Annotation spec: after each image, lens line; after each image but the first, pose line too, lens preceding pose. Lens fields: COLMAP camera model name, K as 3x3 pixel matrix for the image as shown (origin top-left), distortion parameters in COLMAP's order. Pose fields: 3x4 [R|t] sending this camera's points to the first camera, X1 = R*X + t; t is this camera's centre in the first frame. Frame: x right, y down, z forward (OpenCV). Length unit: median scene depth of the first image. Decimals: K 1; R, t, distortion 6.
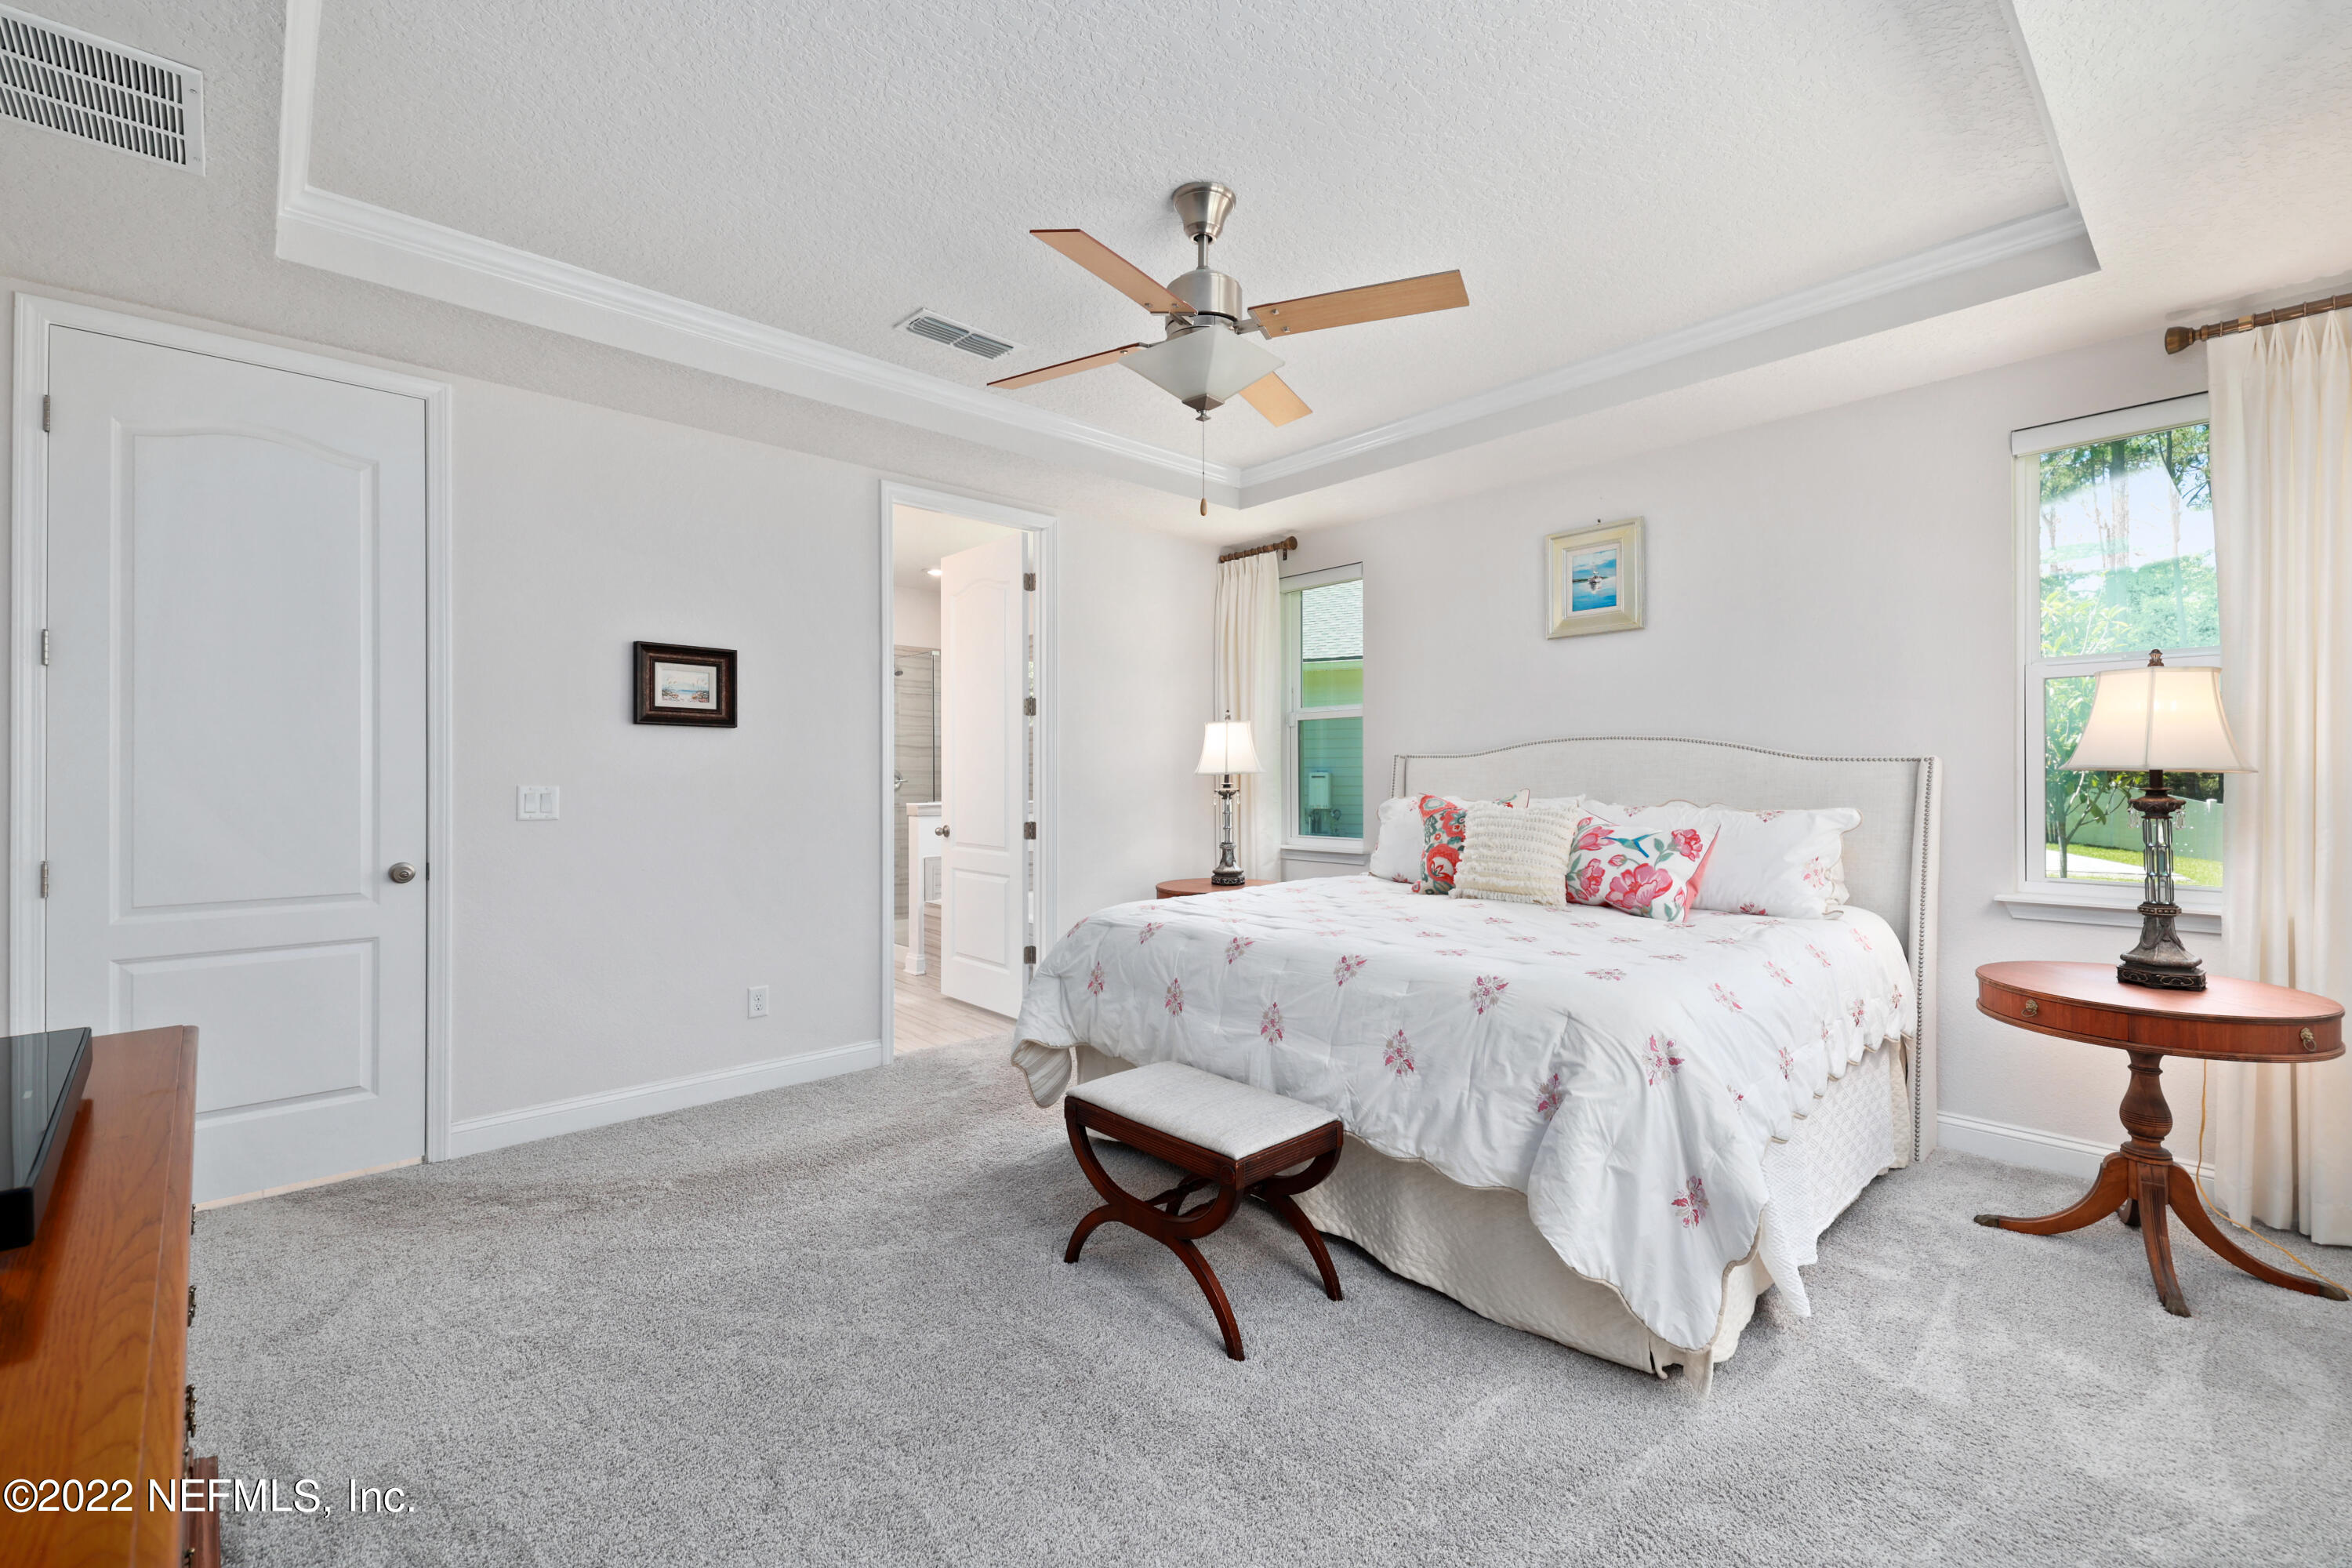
lens RADIAL K [[1002.0, 0, 1173.8], [0, 1002.0, 776.1], [0, 0, 1]] dist [0.009332, -0.007623]
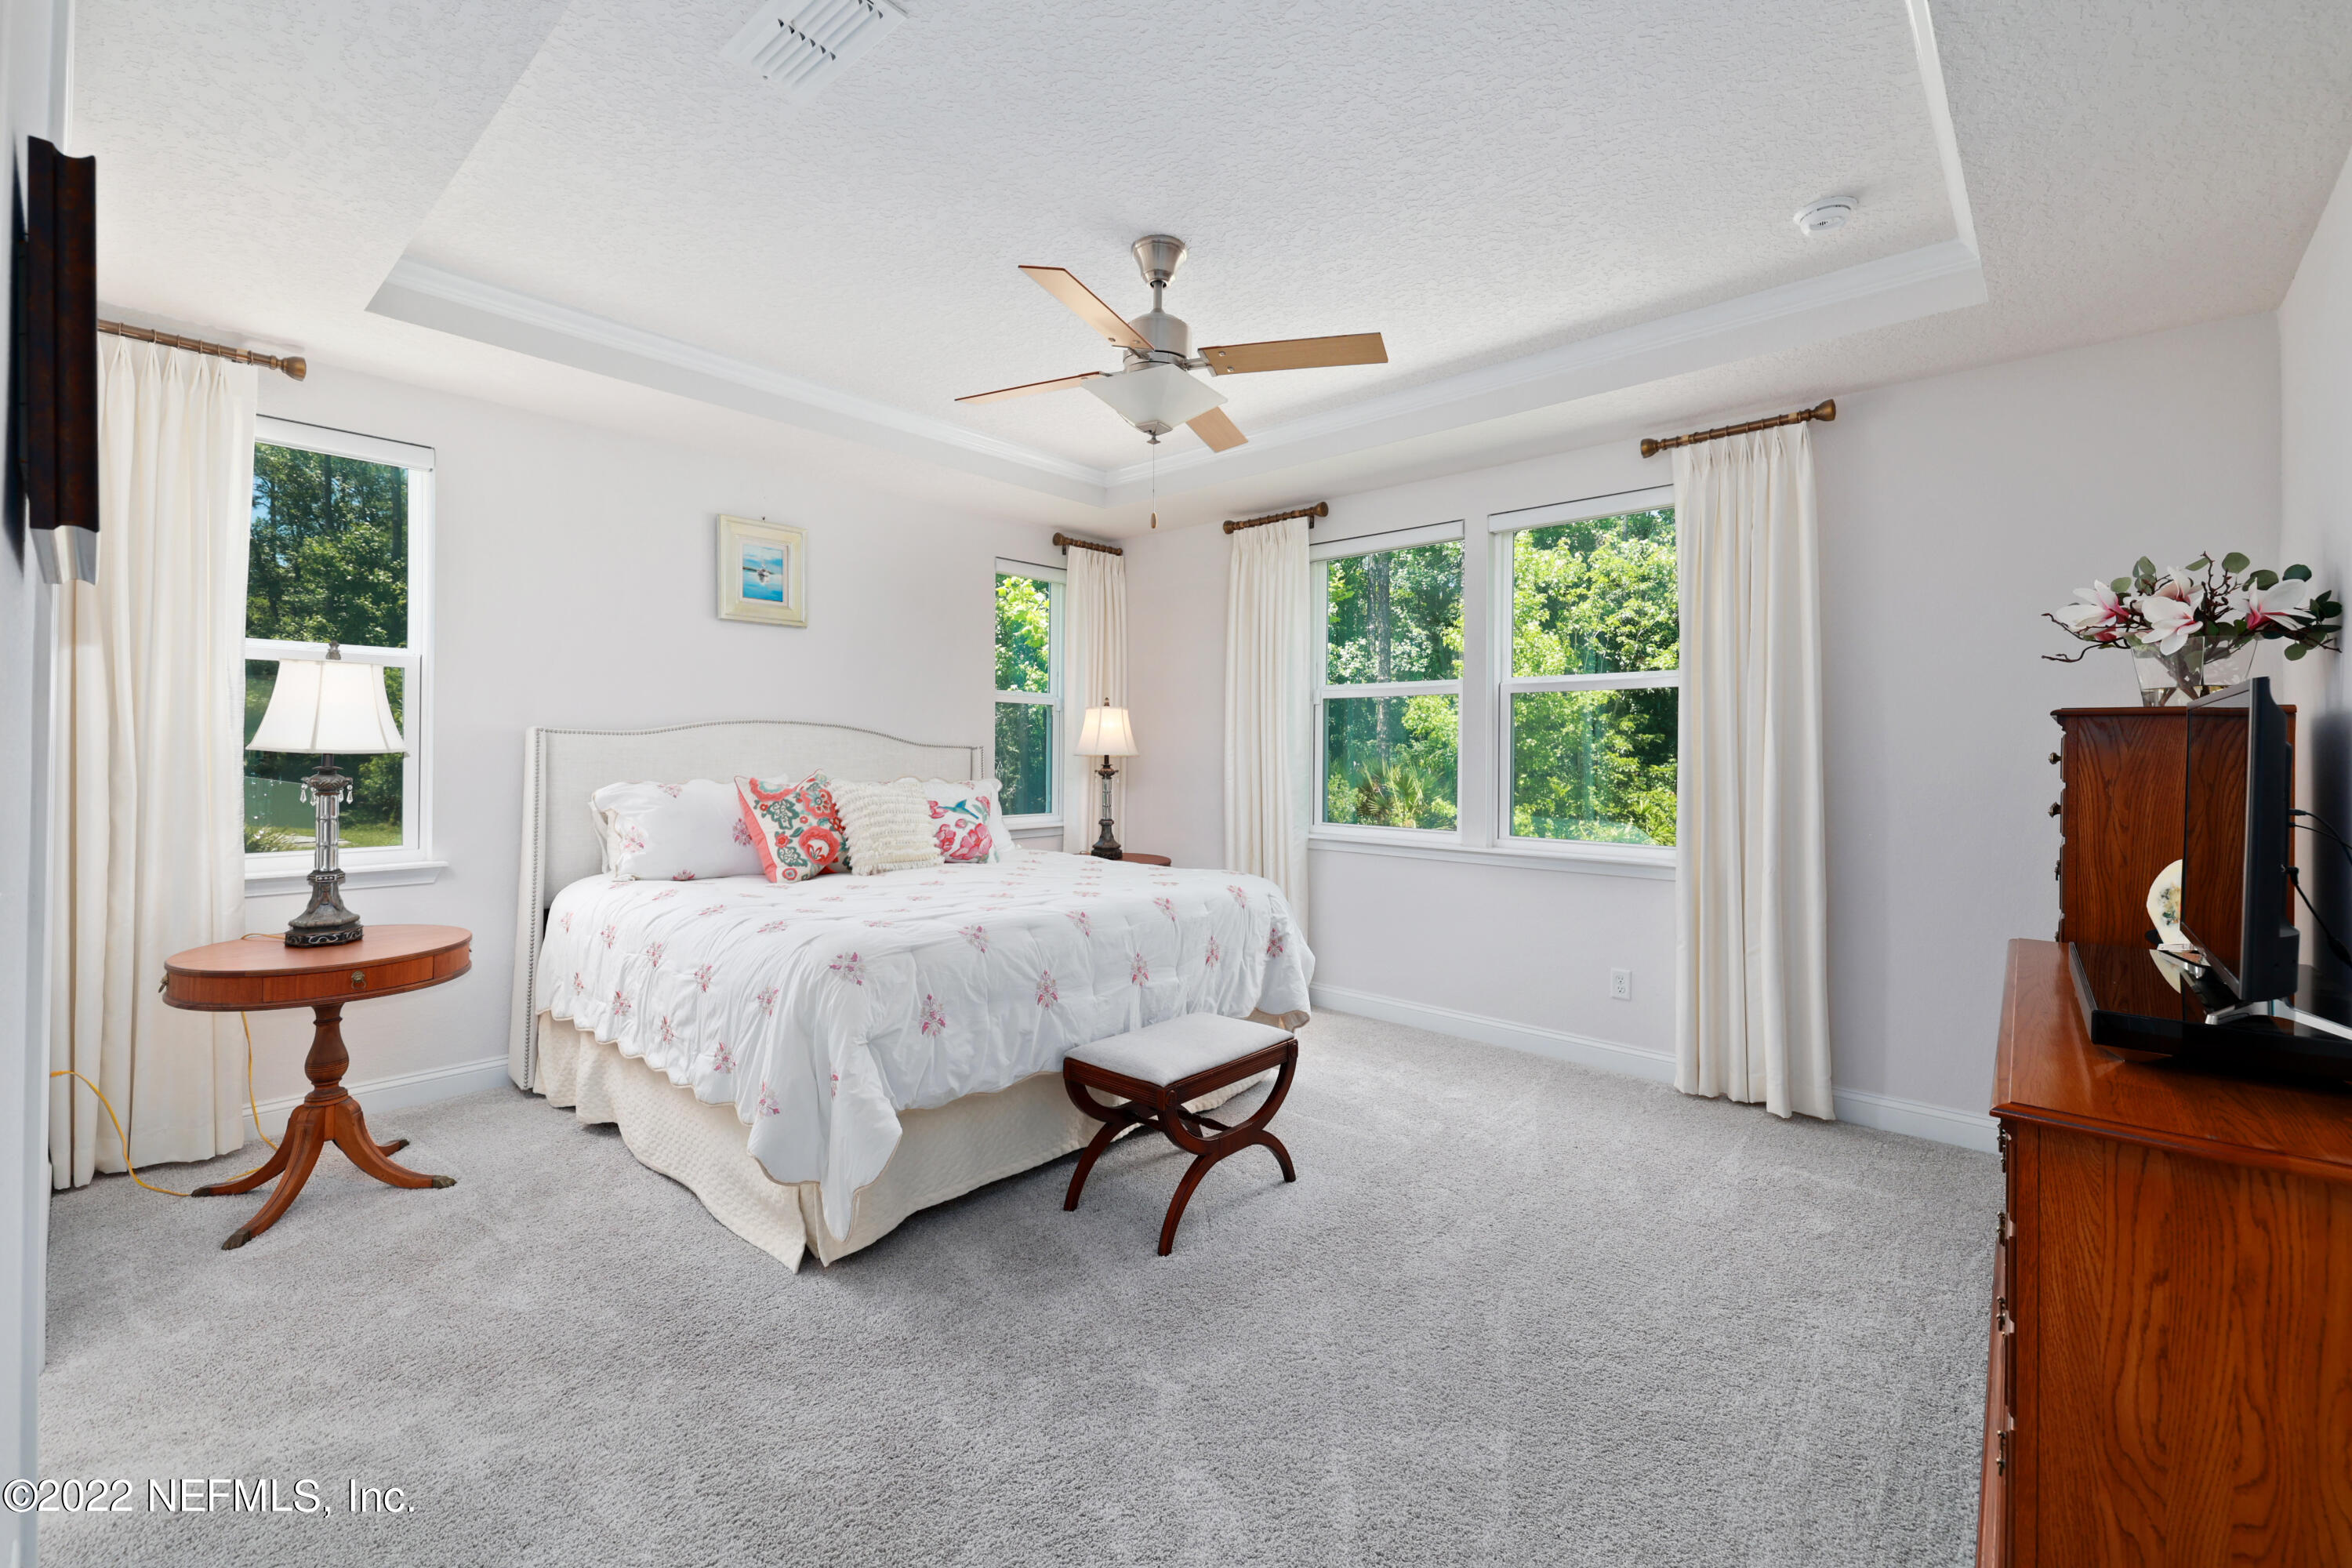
lens RADIAL K [[1002.0, 0, 1121.2], [0, 1002.0, 761.8], [0, 0, 1]] dist [0.009332, -0.007623]
pose [[-0.103833, 0.000460, 0.994595, -0.676647], [-0.007110, 0.999974, -0.001205, 0.003628], [-0.994569, -0.007197, -0.103827, 0.728560]]
